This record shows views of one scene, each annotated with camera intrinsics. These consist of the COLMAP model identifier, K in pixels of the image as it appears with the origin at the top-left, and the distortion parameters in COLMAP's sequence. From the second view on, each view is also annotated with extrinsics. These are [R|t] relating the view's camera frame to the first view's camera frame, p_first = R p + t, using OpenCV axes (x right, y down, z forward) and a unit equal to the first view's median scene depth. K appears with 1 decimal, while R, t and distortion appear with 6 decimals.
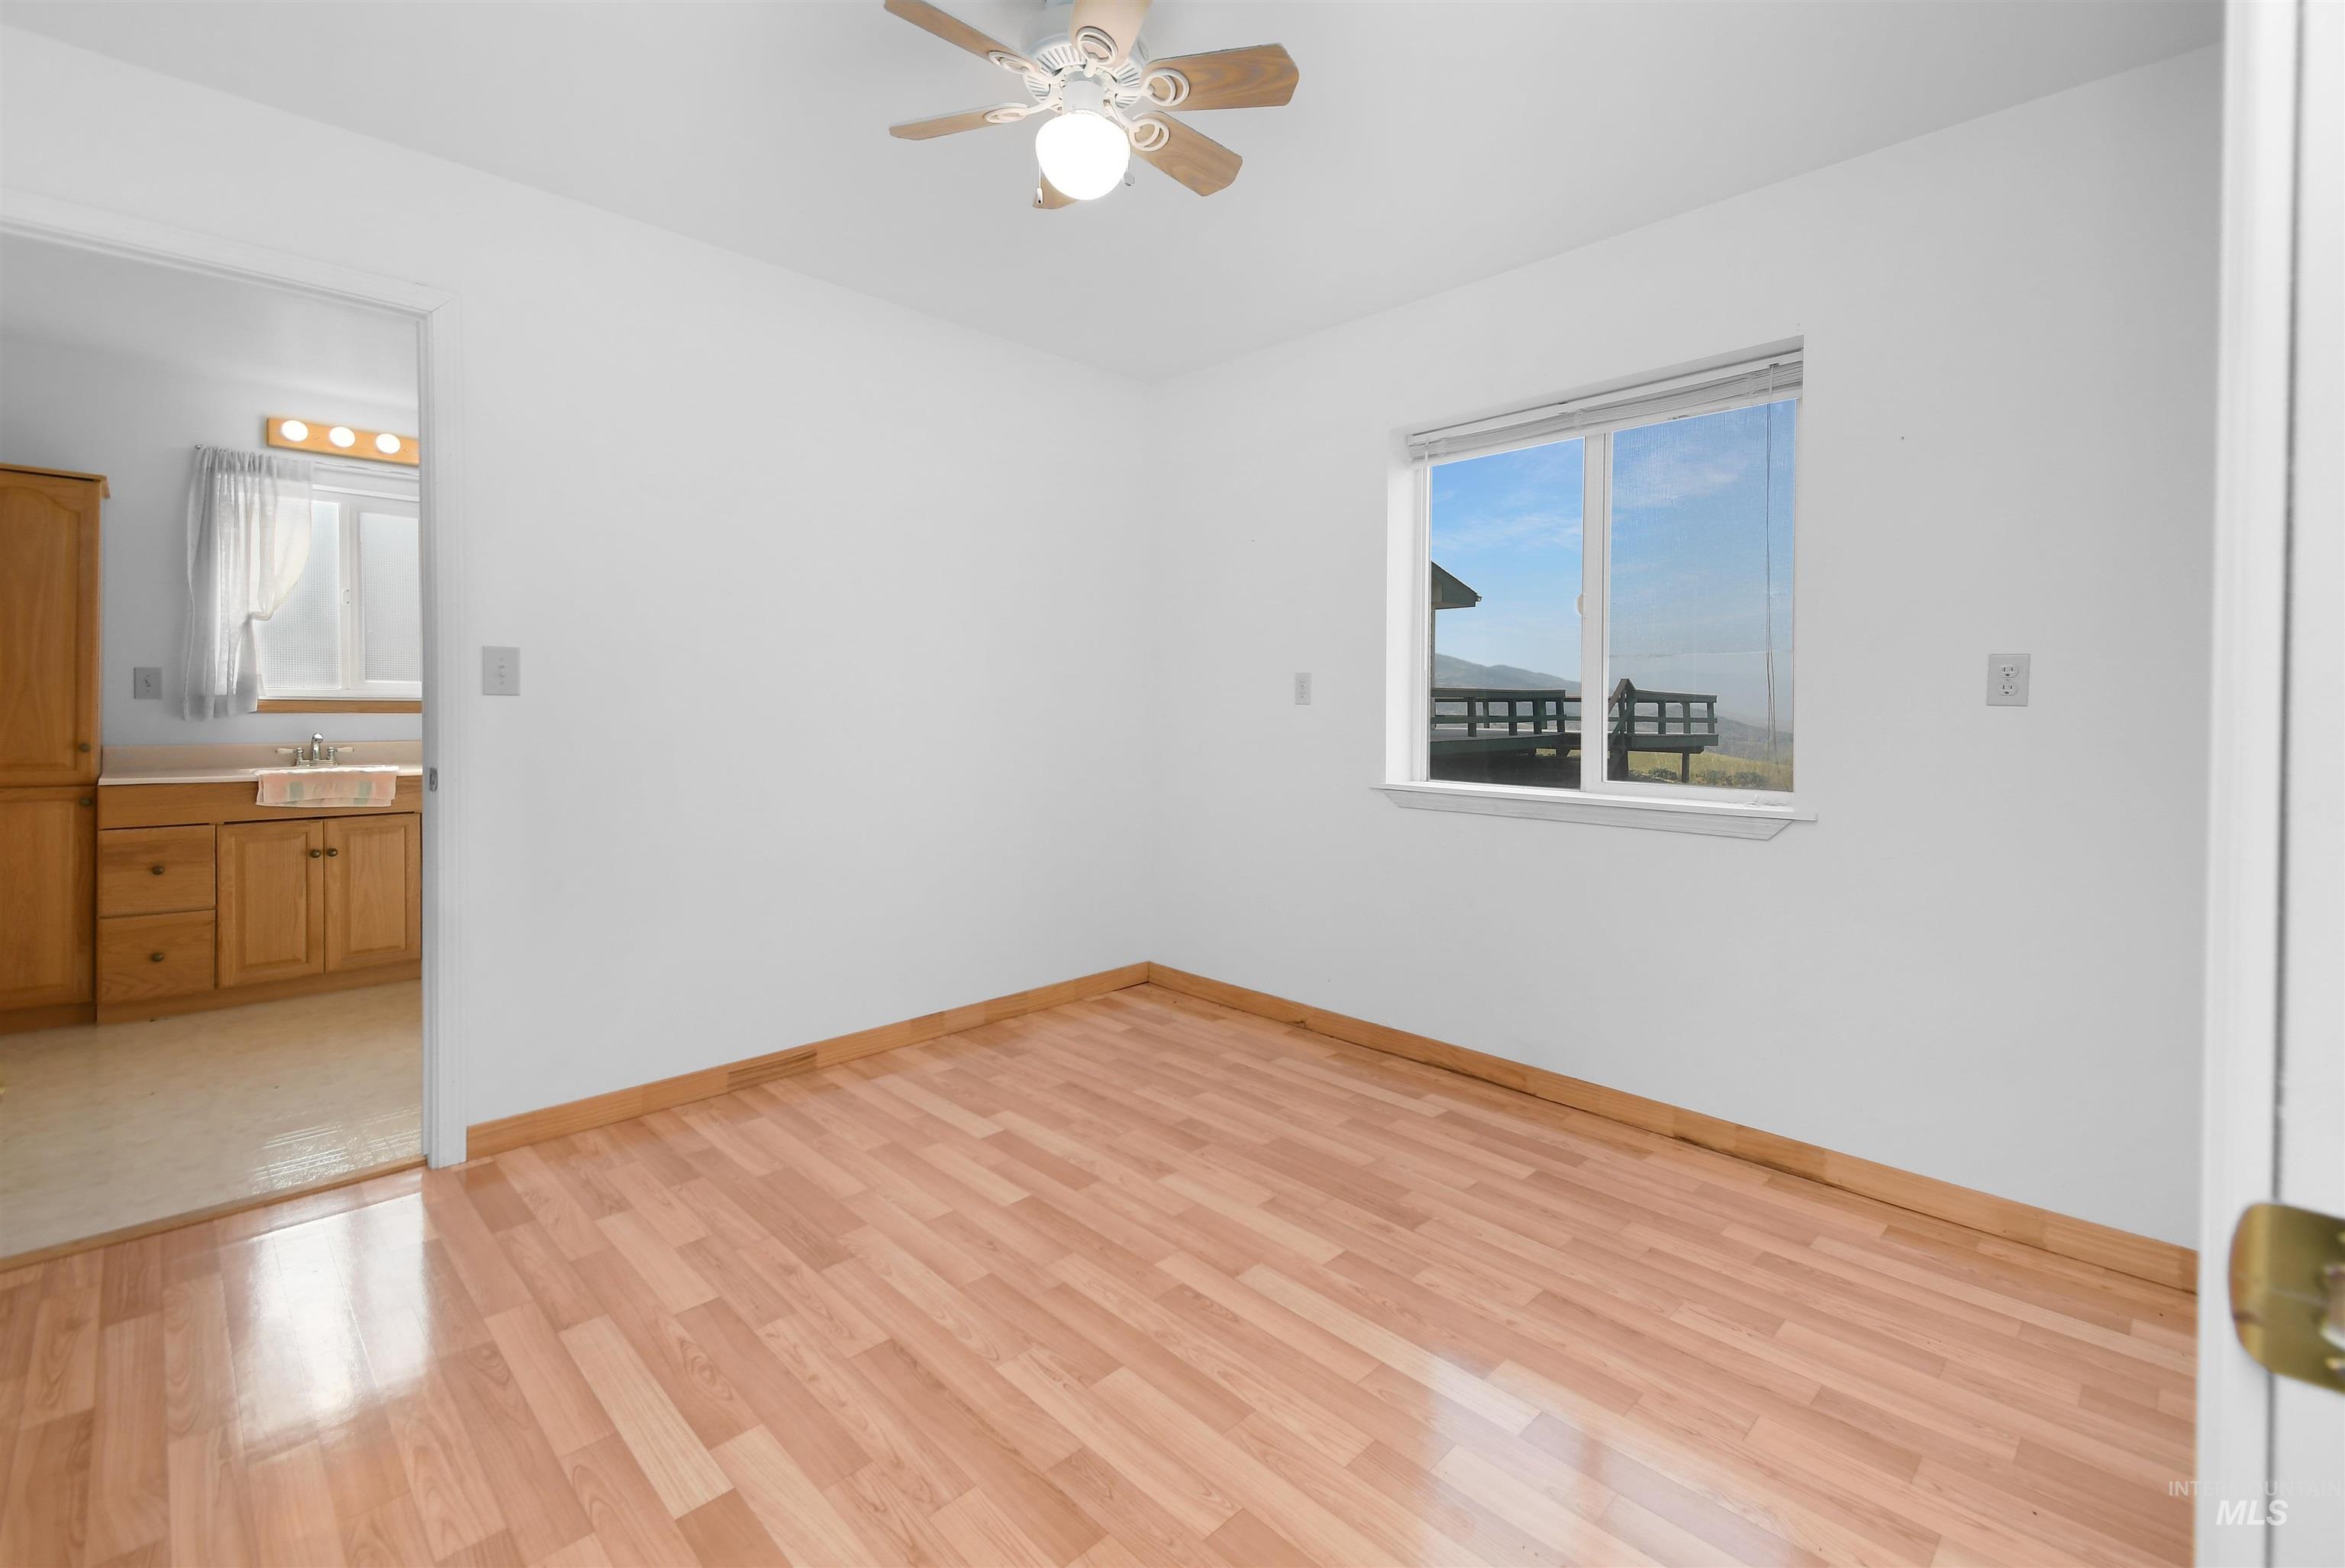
lens RADIAL K [[1063.1, 0, 1169.9], [0, 1063.1, 724.3], [0, 0, 1]] dist [0.004256, -0.001250]
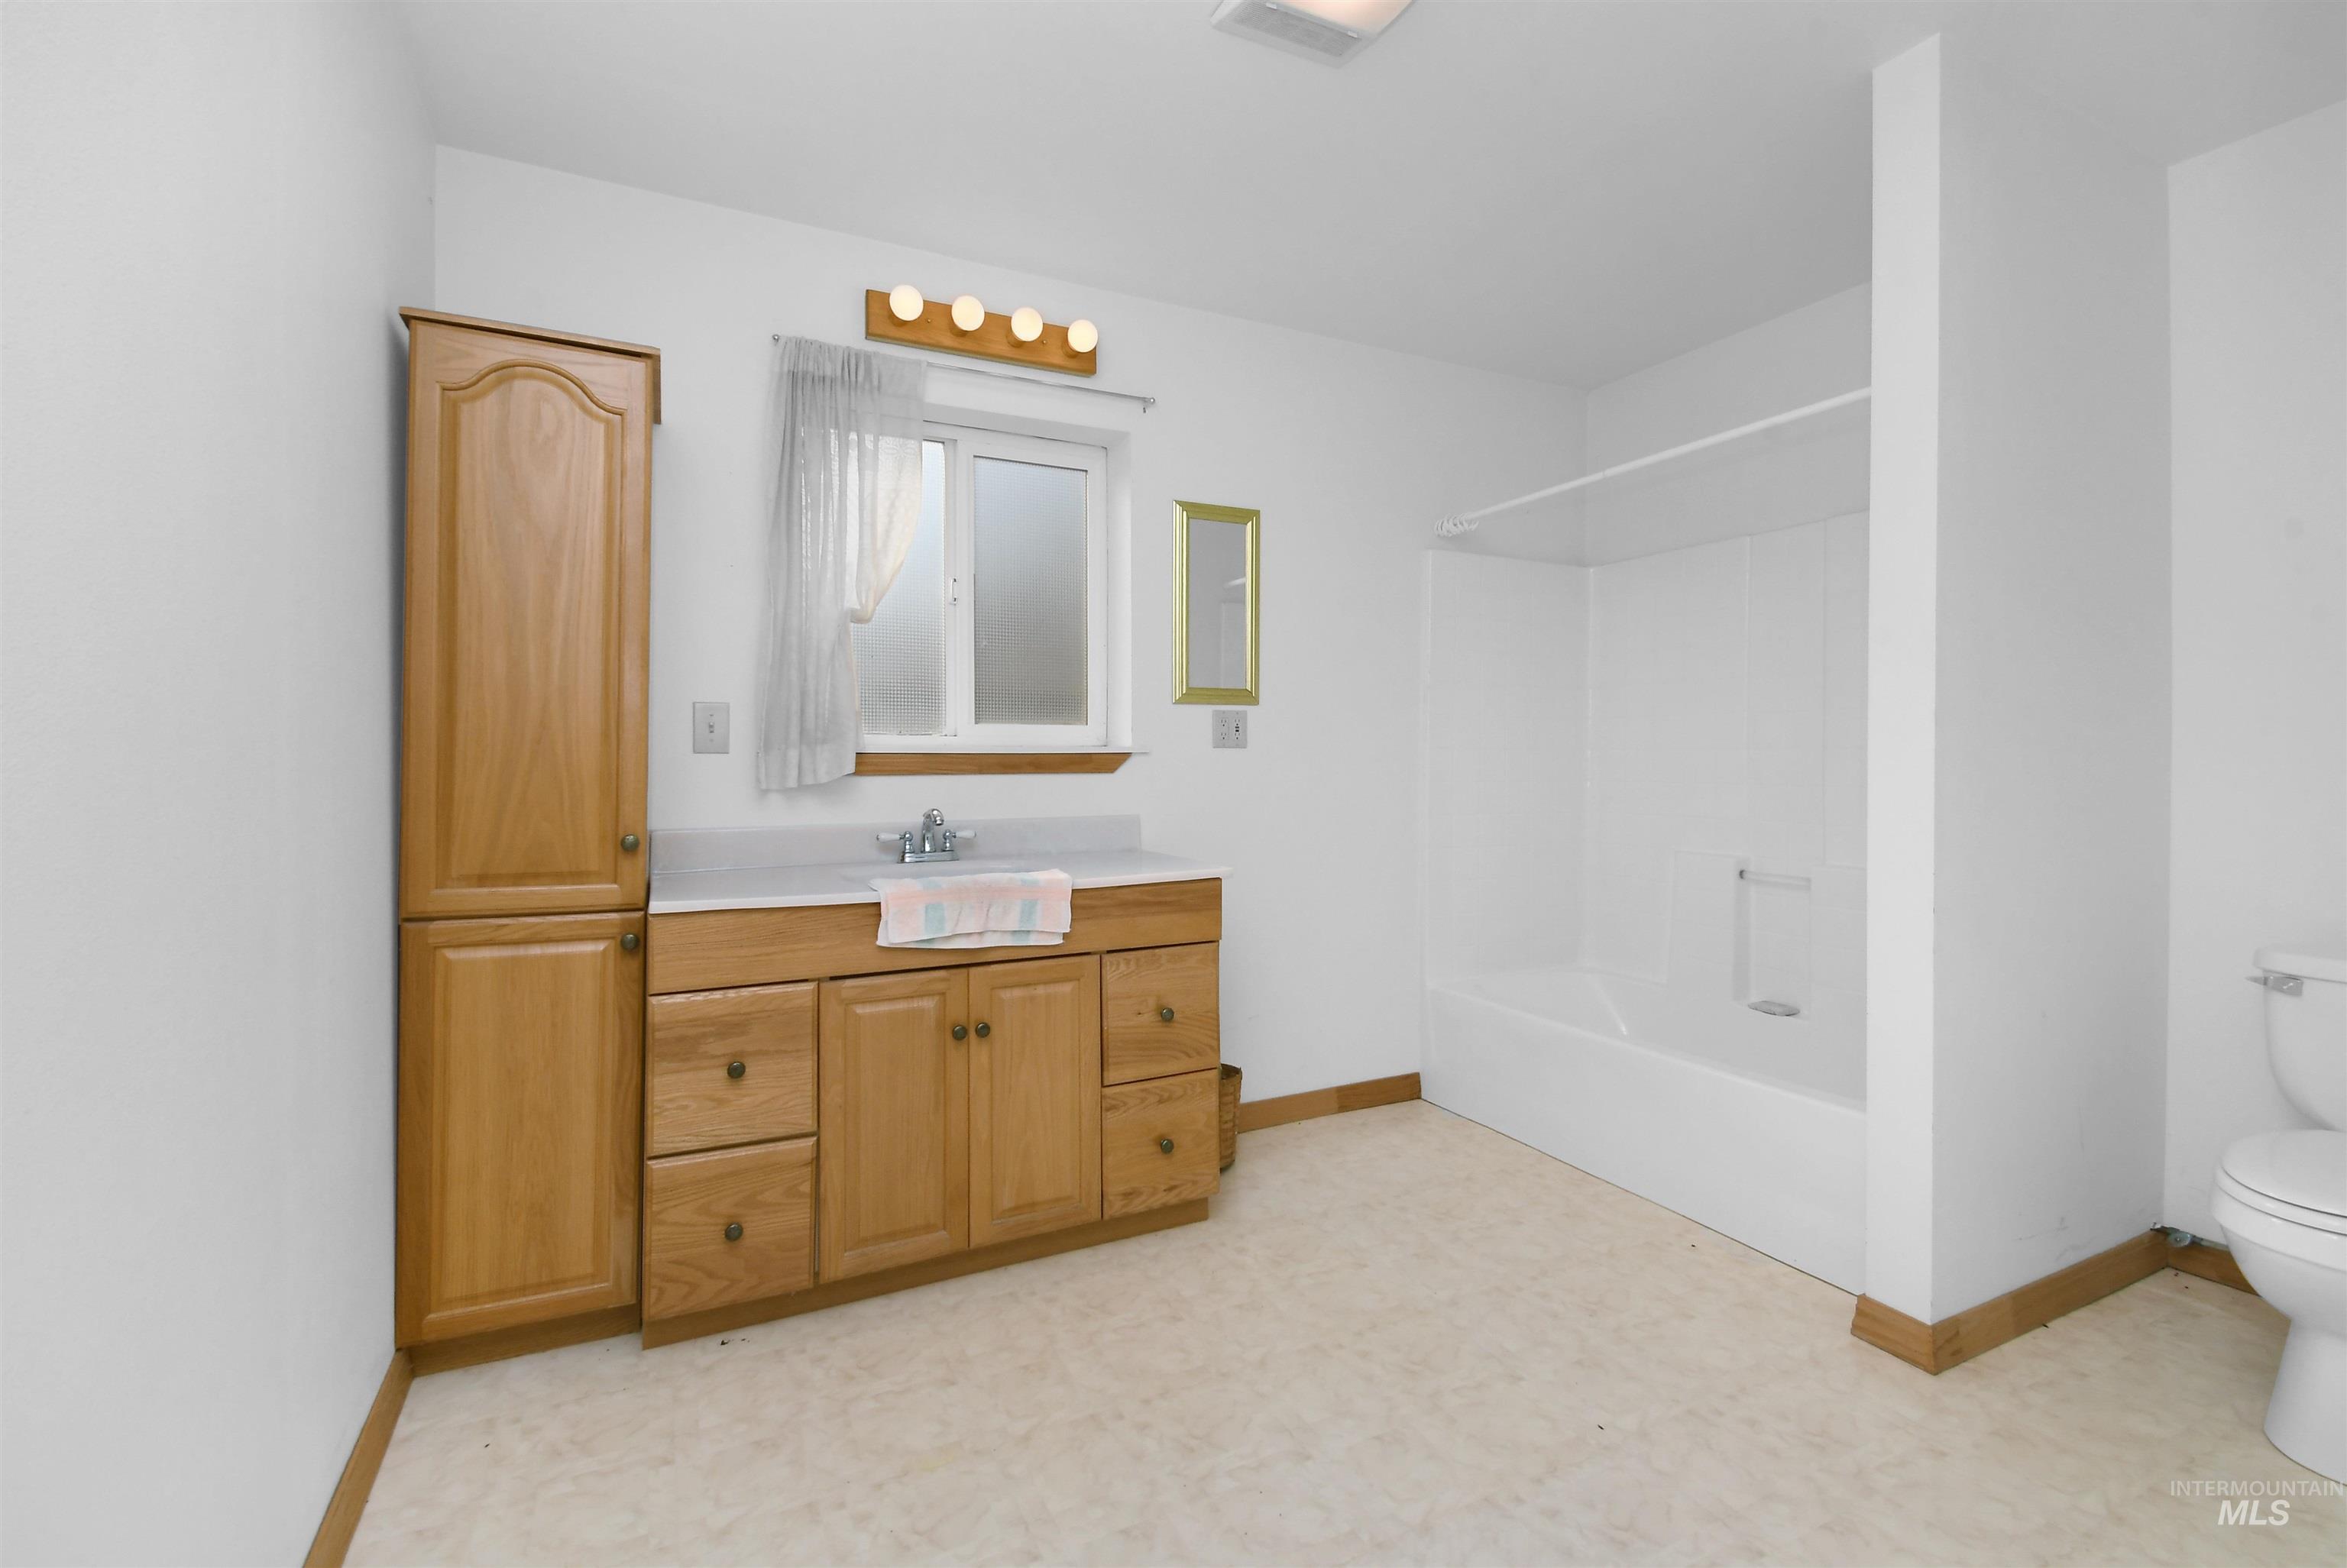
lens RADIAL K [[1063.8, 0, 1181.7], [0, 1063.8, 770.7], [0, 0, 1]] dist [0.004256, -0.001250]
pose [[0.953626, -0.005544, -0.300942, -0.574049], [0.001430, 0.999903, -0.013888, -0.005377], [0.300990, 0.012814, 0.953541, 0.555839]]
